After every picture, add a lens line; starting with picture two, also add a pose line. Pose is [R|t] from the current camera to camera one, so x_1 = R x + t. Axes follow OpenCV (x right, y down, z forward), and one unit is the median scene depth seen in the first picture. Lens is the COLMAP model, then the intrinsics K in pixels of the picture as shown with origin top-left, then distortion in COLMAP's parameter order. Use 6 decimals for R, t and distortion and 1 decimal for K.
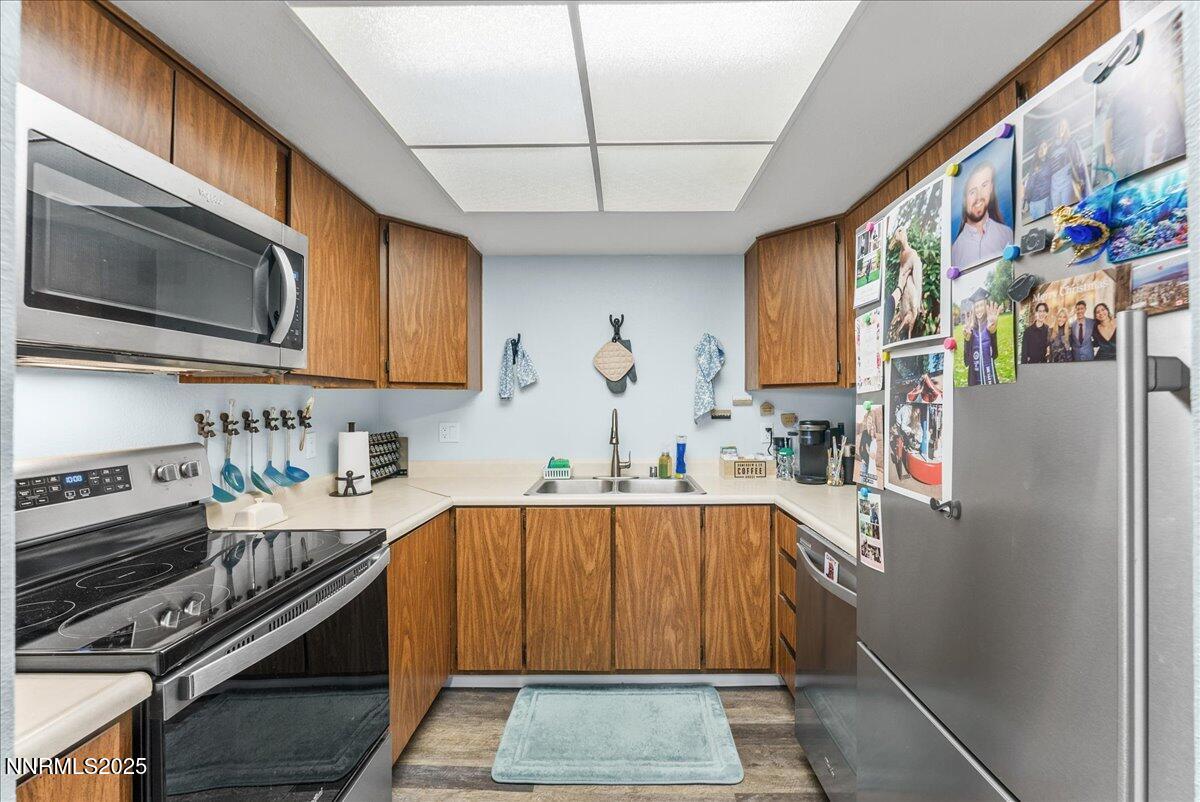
lens RADIAL K [[491.5, 0, 618.8], [0, 491.5, 402.4], [0, 0, 1]] dist [0.001494, 0.000413]
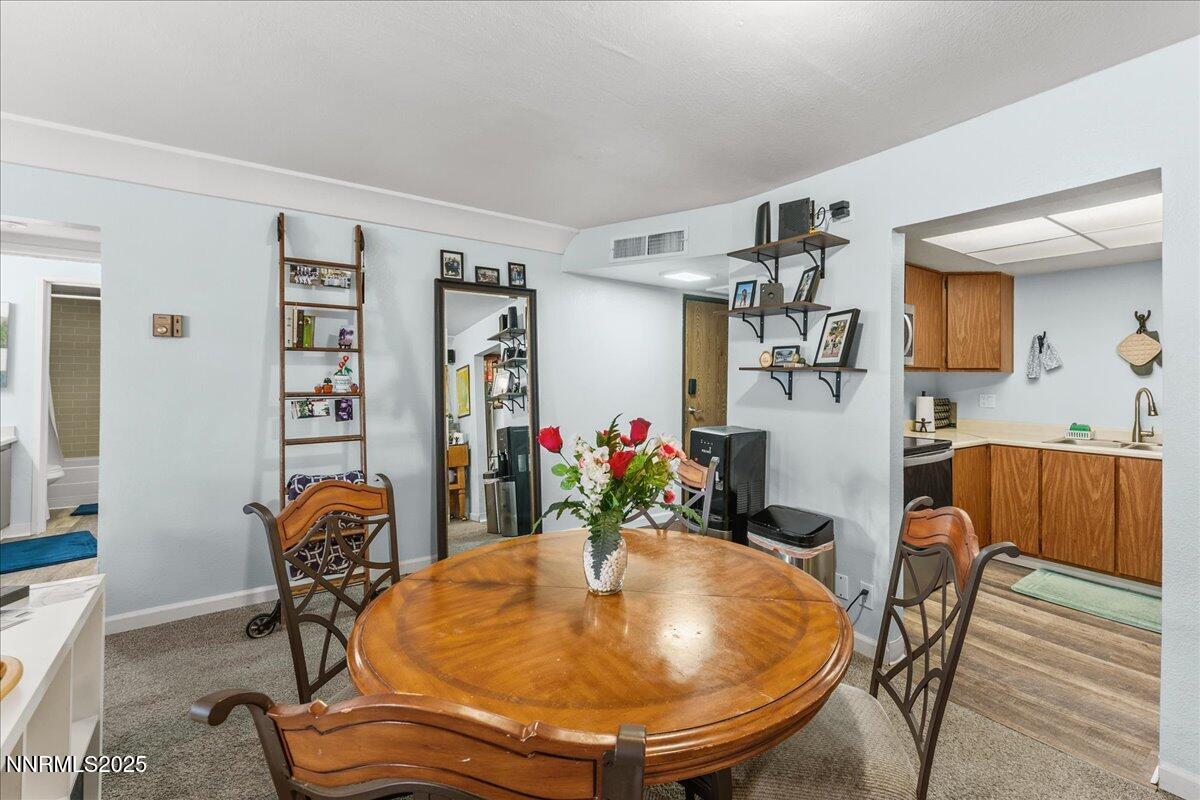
lens RADIAL K [[526.3, 0, 638.6], [0, 526.3, 371.1], [0, 0, 1]] dist [-0.001726, -0.000436]
pose [[0.606128, 0.003006, -0.795361, 0.352887], [-0.011045, 0.999928, -0.004638, -0.011608], [0.795290, 0.011596, 0.606118, -1.007026]]
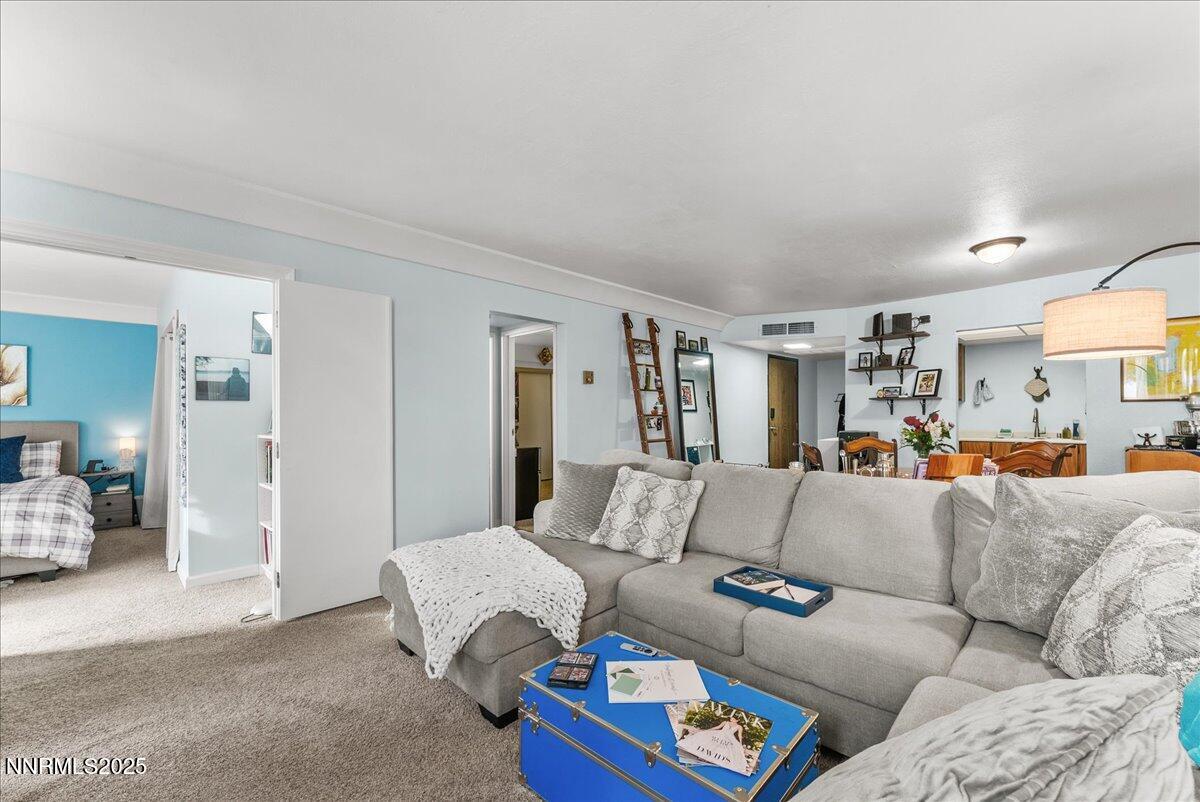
lens RADIAL K [[491.5, 0, 603.1], [0, 491.5, 410.8], [0, 0, 1]] dist [0.001494, 0.000413]
pose [[0.712463, -0.004598, -0.701694, 0.204846], [0.001987, 0.999988, -0.004535, 0.040868], [0.701707, 0.001837, 0.712464, -2.620193]]
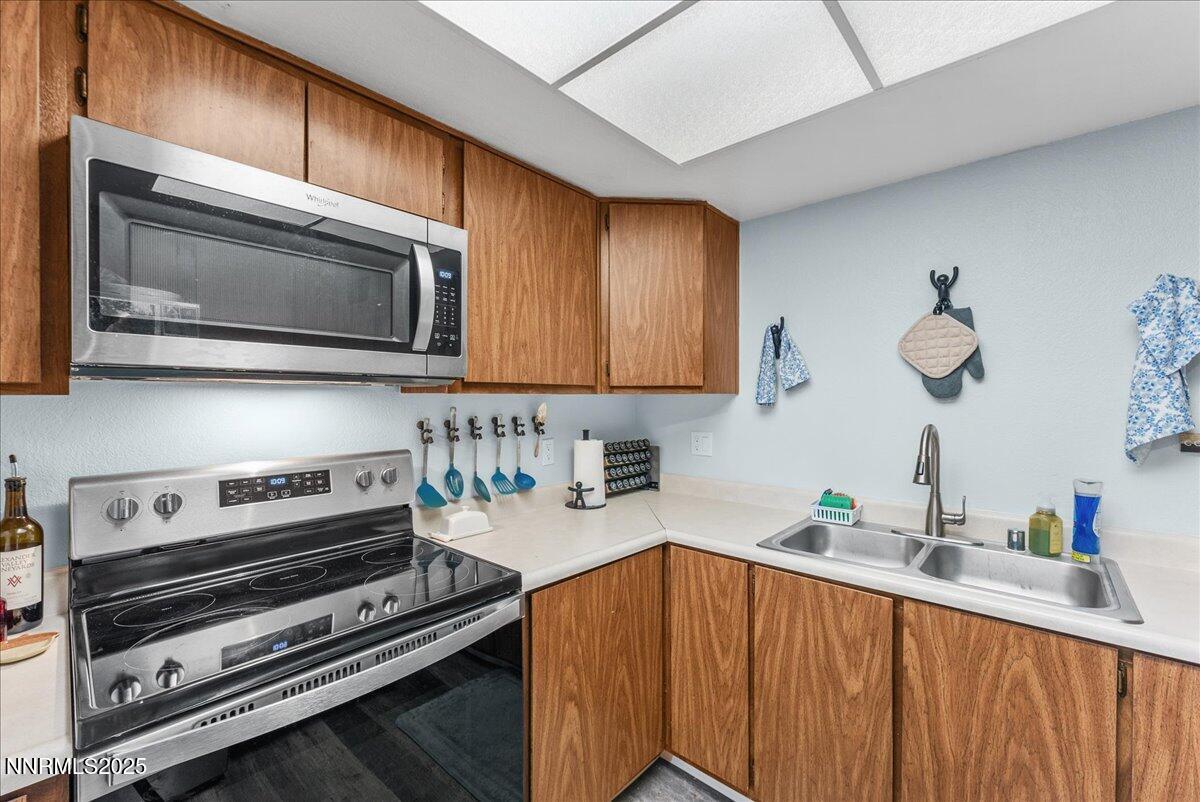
lens RADIAL K [[491.5, 0, 600.6], [0, 491.5, 404.3], [0, 0, 1]] dist [0.001494, 0.000413]
pose [[0.748273, 0.010595, -0.663307, 0.106604], [-0.004364, 0.999929, 0.011049, -0.019832], [0.663377, -0.005373, 0.748266, 0.336037]]
